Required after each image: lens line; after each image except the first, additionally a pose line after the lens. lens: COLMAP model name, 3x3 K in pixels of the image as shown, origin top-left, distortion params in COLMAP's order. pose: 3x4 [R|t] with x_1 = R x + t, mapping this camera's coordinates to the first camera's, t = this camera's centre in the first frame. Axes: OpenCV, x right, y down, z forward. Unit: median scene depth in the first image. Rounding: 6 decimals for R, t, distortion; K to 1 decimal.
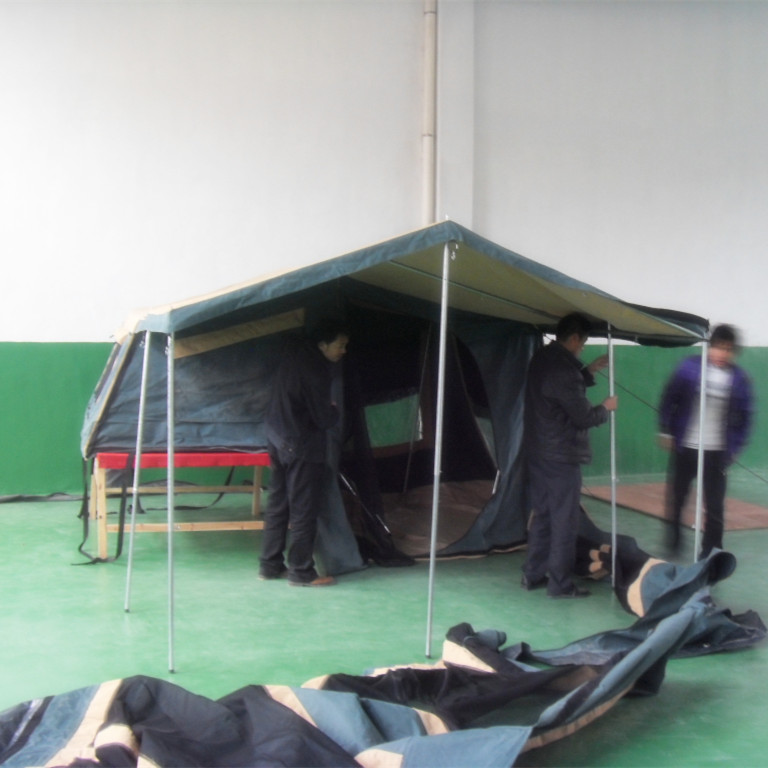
lens RADIAL K [[1166.7, 0, 384.0], [0, 1166.7, 384.0], [0, 0, 1]] dist [-0.208631, 0.015489]
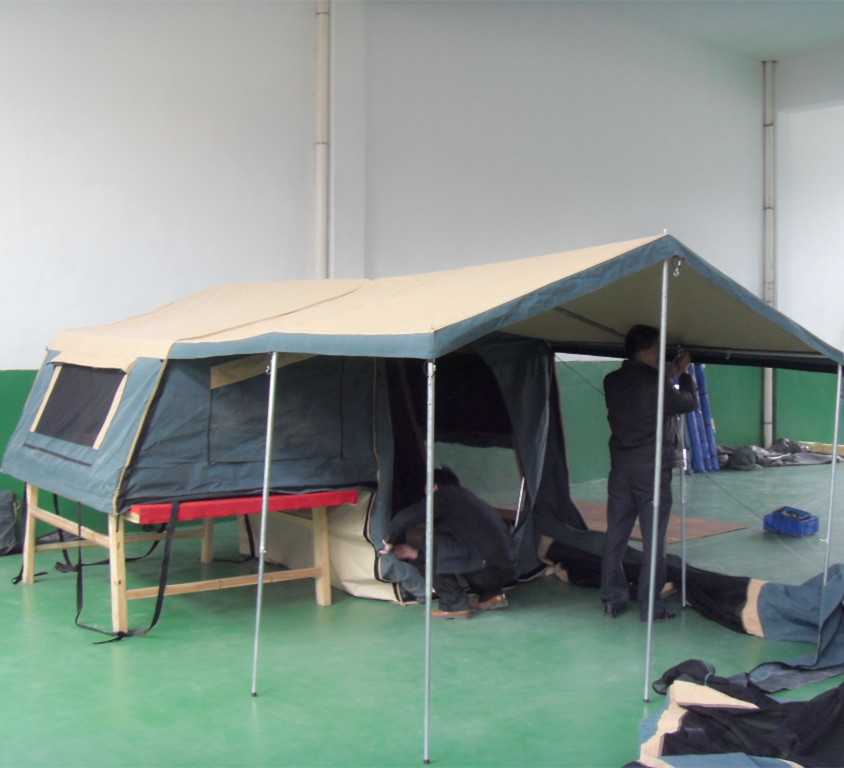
lens RADIAL K [[1142.6, 0, 422.0], [0, 1142.6, 384.0], [0, 0, 1]] dist [-0.157465, -0.055688]
pose [[0.923759, -0.024226, 0.382207, -0.355744], [0.029606, 0.999528, -0.008199, -0.013702], [-0.381828, 0.018890, 0.924040, 0.173147]]
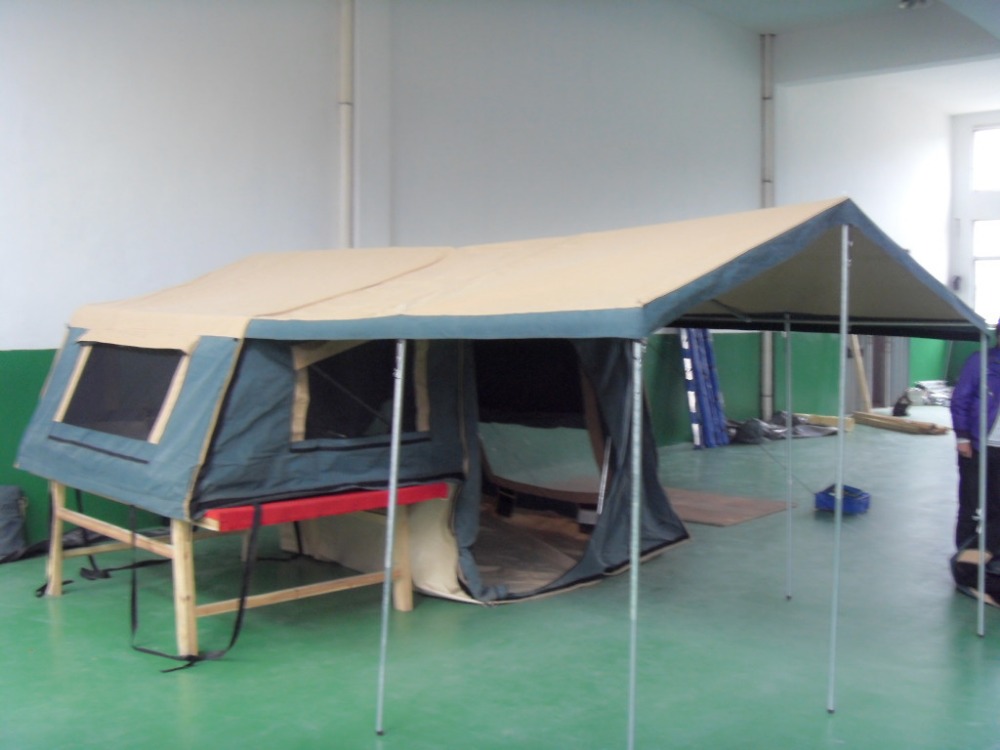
lens RADIAL K [[1105.6, 0, 500.0], [0, 1105.6, 375.0], [0, 0, 1]] dist [-0.162045, 0.040746]
pose [[0.861818, -0.039479, 0.505678, -0.419067], [0.037627, 0.999195, 0.013881, -0.024172], [-0.505819, 0.007064, 0.862611, 0.330970]]
